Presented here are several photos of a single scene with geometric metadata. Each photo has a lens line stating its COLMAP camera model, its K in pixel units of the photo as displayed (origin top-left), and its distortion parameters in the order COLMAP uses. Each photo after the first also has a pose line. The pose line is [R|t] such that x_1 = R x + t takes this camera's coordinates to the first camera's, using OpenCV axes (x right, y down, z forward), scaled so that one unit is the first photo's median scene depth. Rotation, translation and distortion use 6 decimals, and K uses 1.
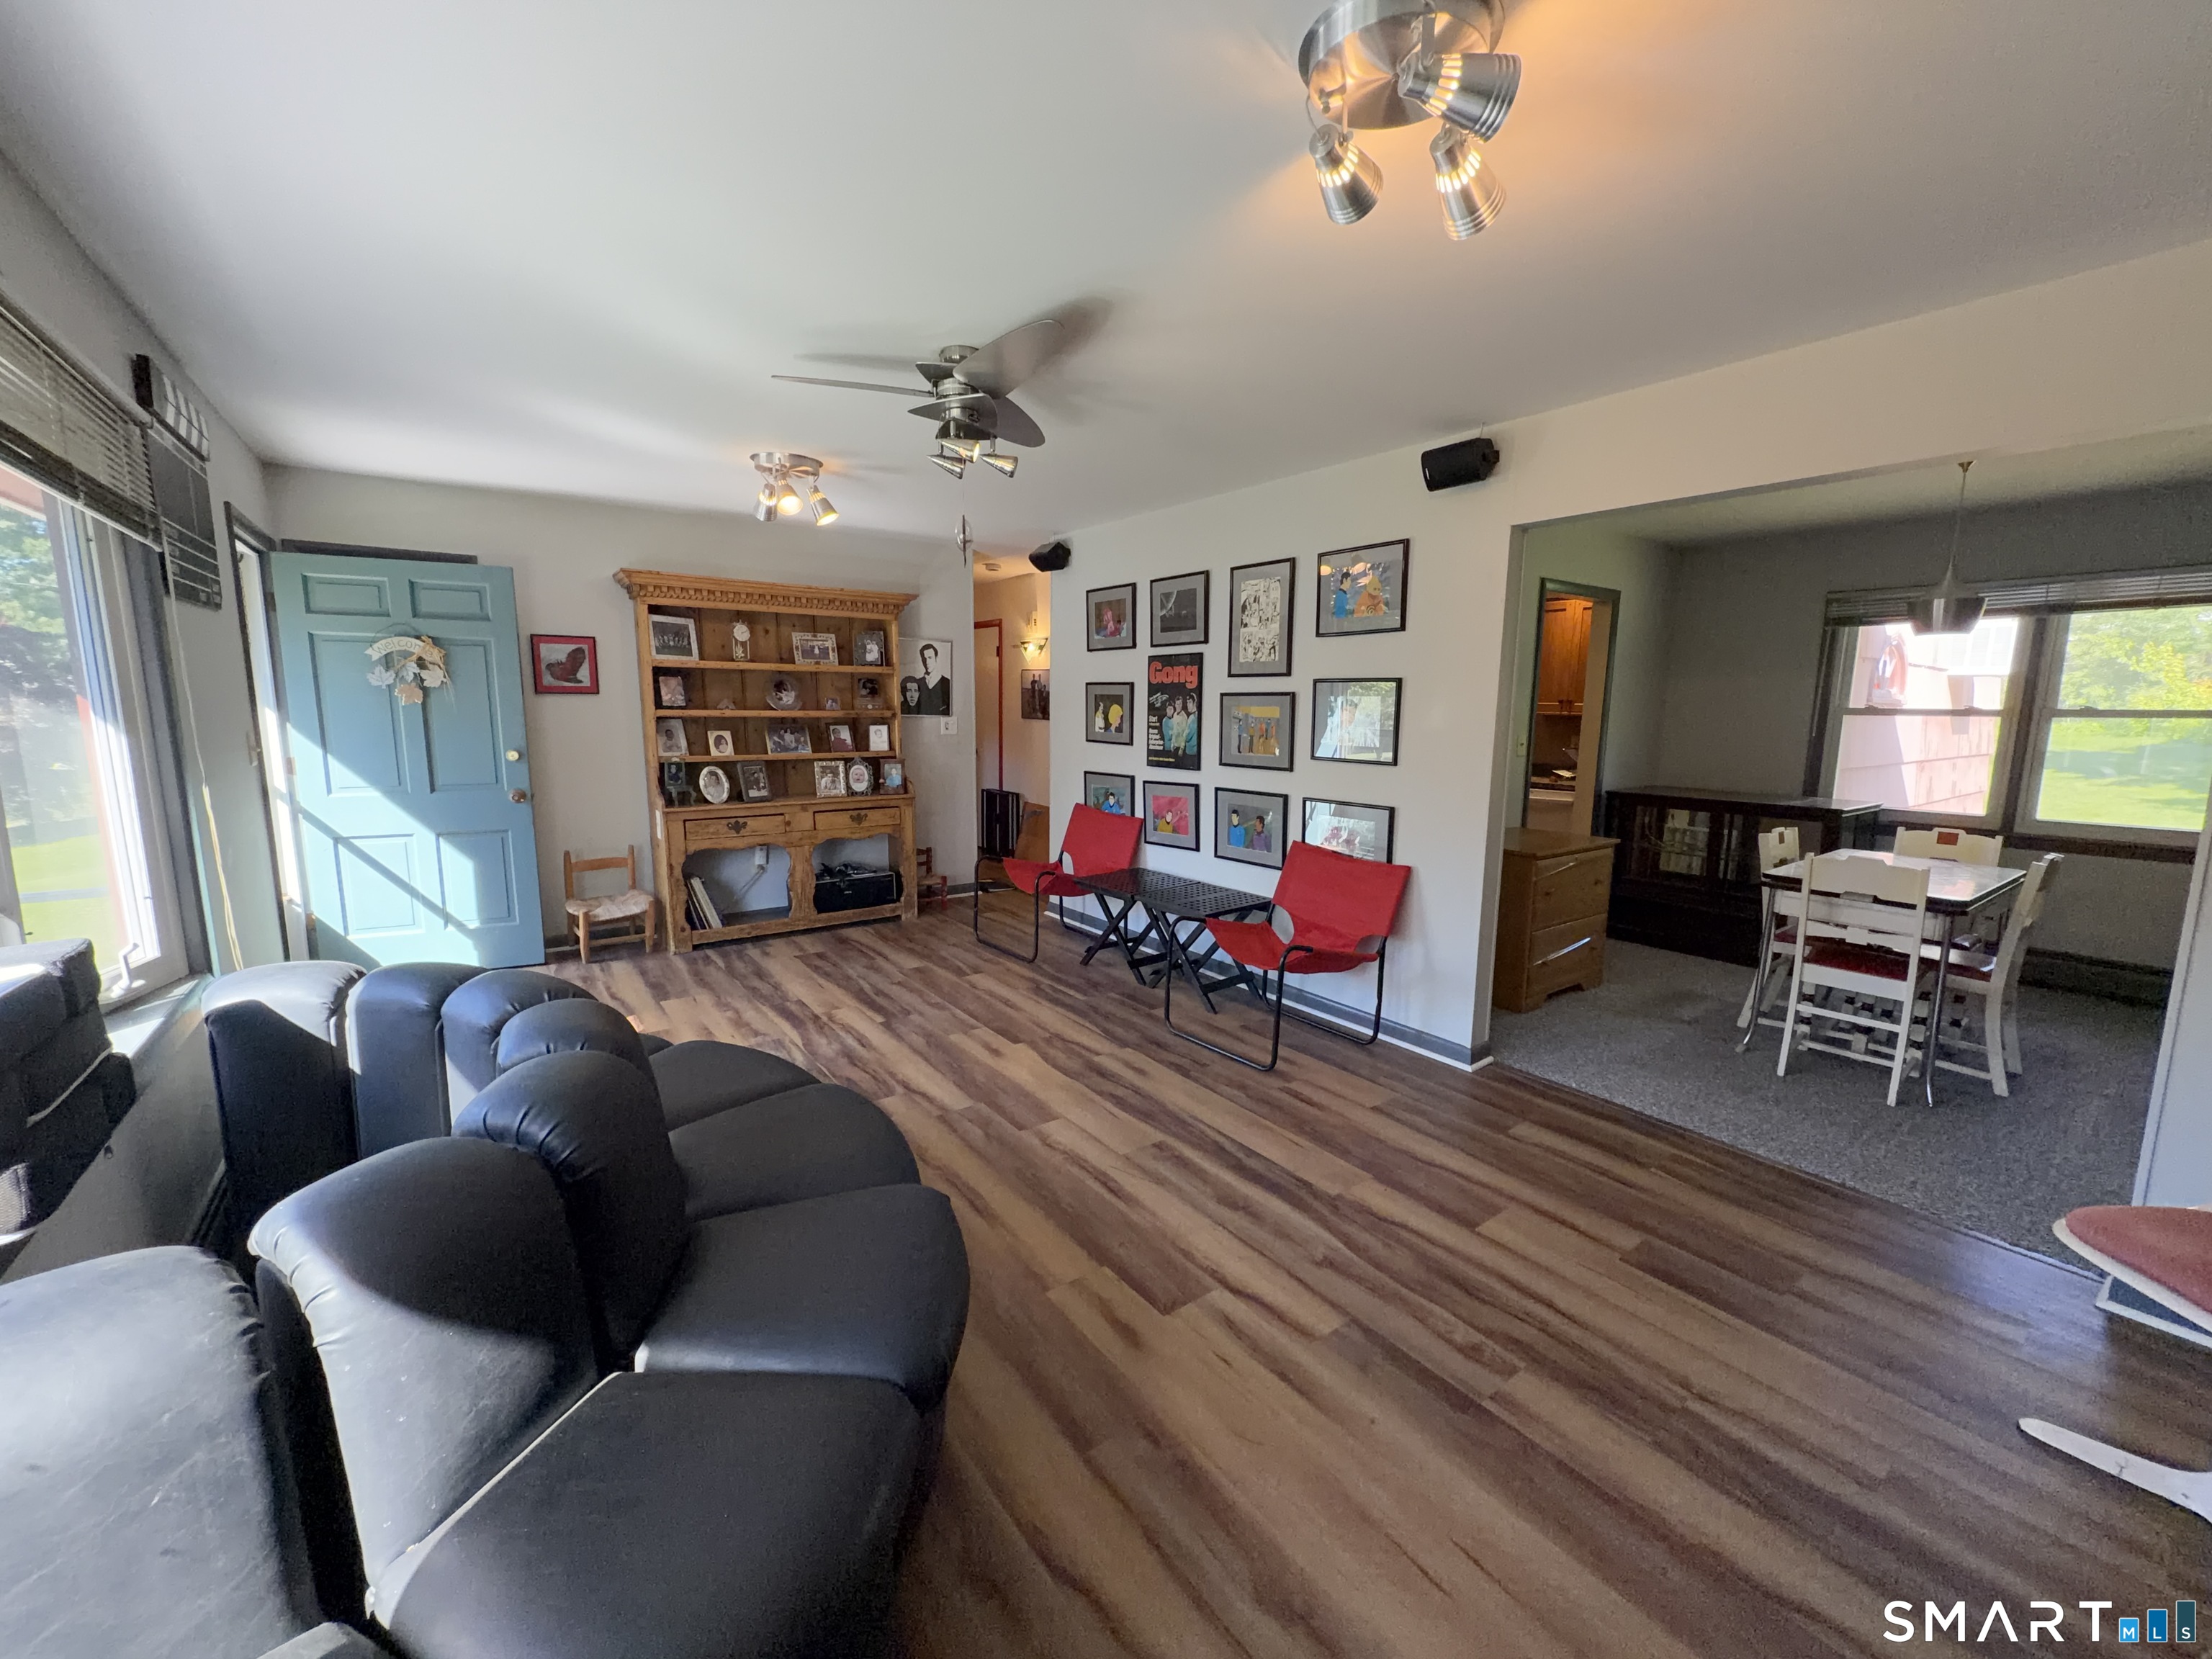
lens RADIAL K [[877.6, 0, 1107.6], [0, 877.6, 831.8], [0, 0, 1]] dist [-0.001447, -0.000051]
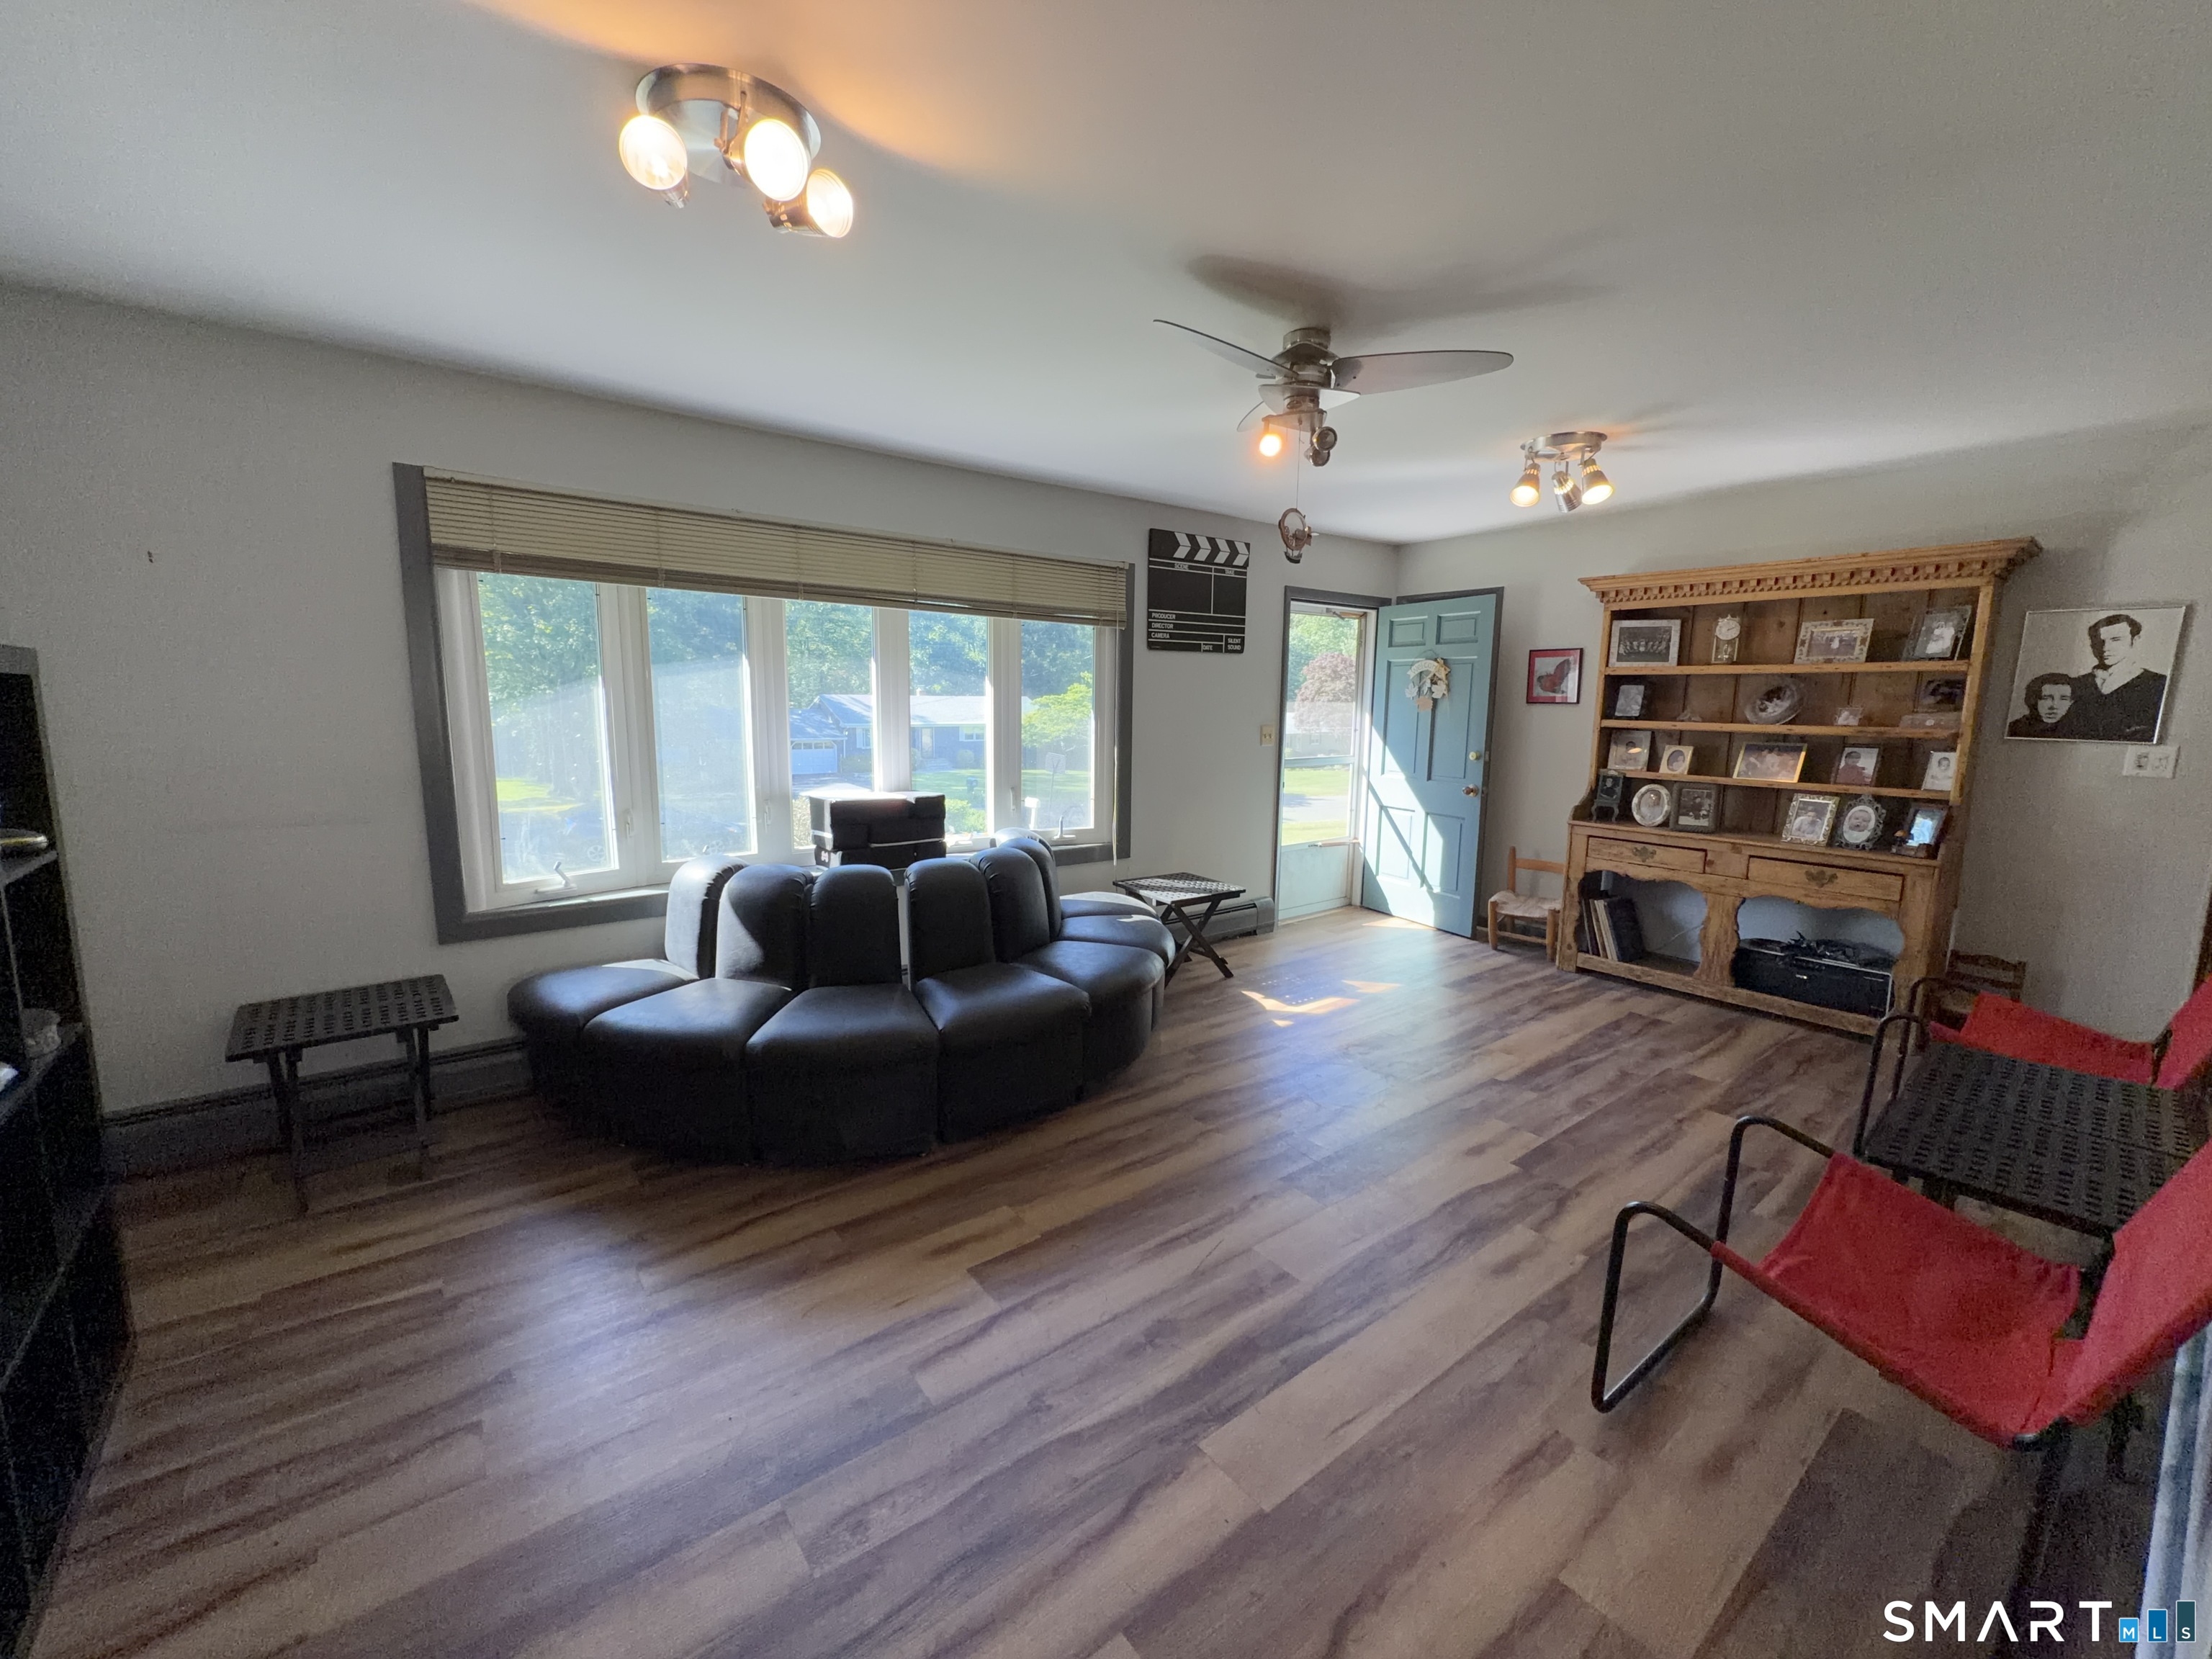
lens RADIAL K [[877.6, 0, 1106.4], [0, 877.6, 836.2], [0, 0, 1]] dist [-0.001447, -0.000051]
pose [[0.023813, 0.143884, -0.989308, 0.450711], [-0.159520, 0.977456, 0.138321, -0.061316], [0.986908, 0.154520, 0.046229, 0.442887]]
